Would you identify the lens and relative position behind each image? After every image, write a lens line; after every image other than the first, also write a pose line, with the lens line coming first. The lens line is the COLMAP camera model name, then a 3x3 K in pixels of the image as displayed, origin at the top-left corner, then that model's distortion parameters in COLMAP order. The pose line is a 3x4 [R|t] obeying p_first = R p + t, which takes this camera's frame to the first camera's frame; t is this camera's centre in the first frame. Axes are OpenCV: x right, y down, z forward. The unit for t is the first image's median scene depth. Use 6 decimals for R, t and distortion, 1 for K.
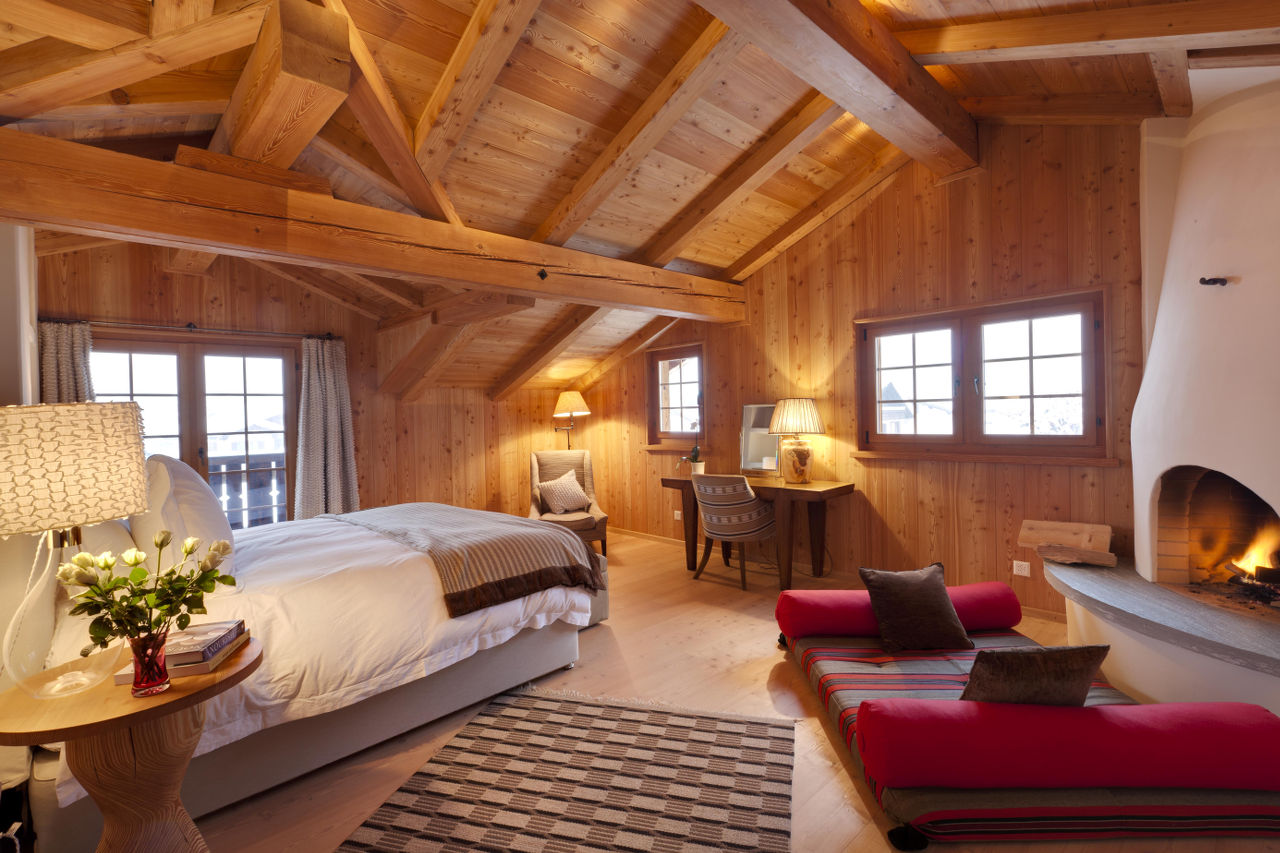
lens RADIAL K [[581.7, 0, 640.0], [0, 581.7, 426.5], [0, 0, 1]] dist [-0.000648, -0.000292]
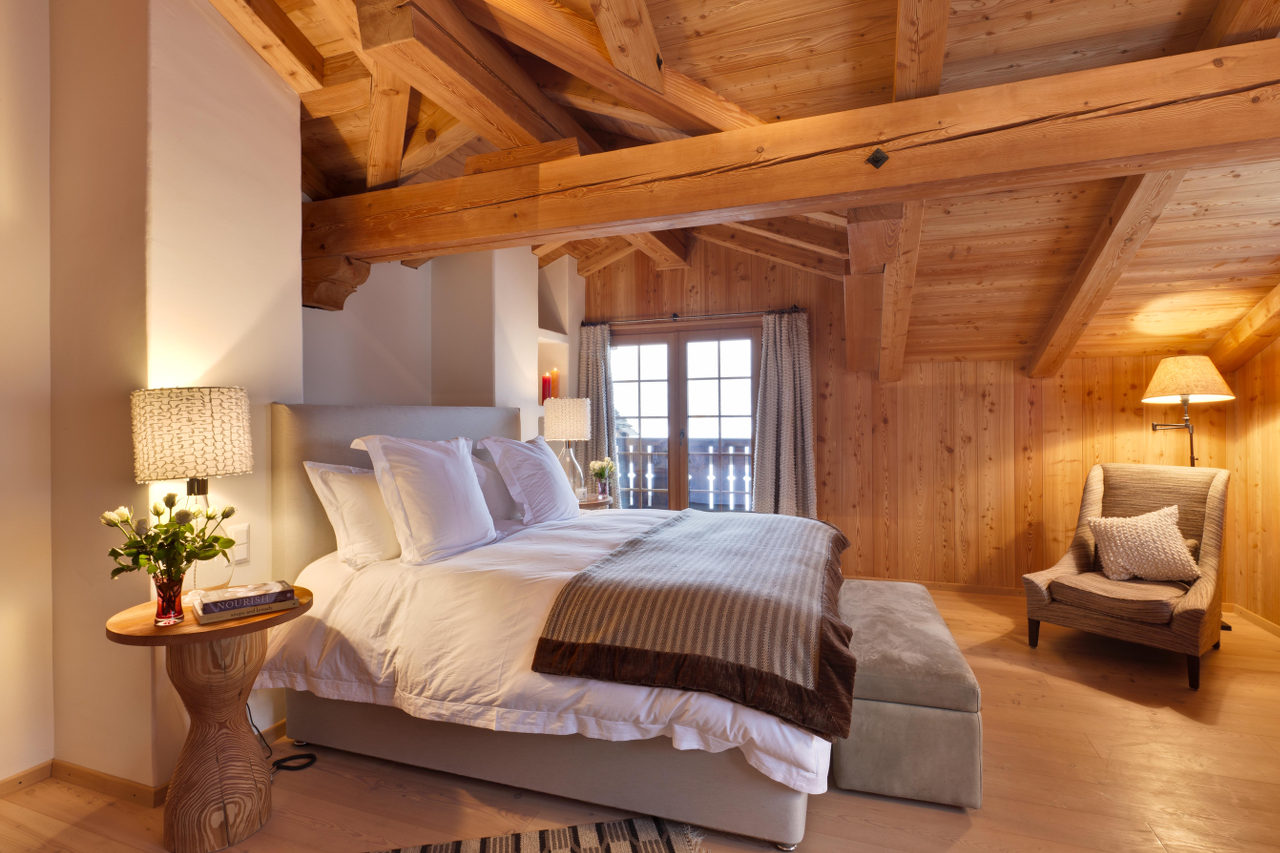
lens RADIAL K [[623.4, 0, 640.1], [0, 623.4, 415.9], [0, 0, 1]] dist [-0.004743, 0.000204]
pose [[0.432300, 0.029307, -0.901253, 0.241745], [-0.021977, 0.999517, 0.021961, -0.010355], [0.901462, 0.010314, 0.432736, 0.419875]]
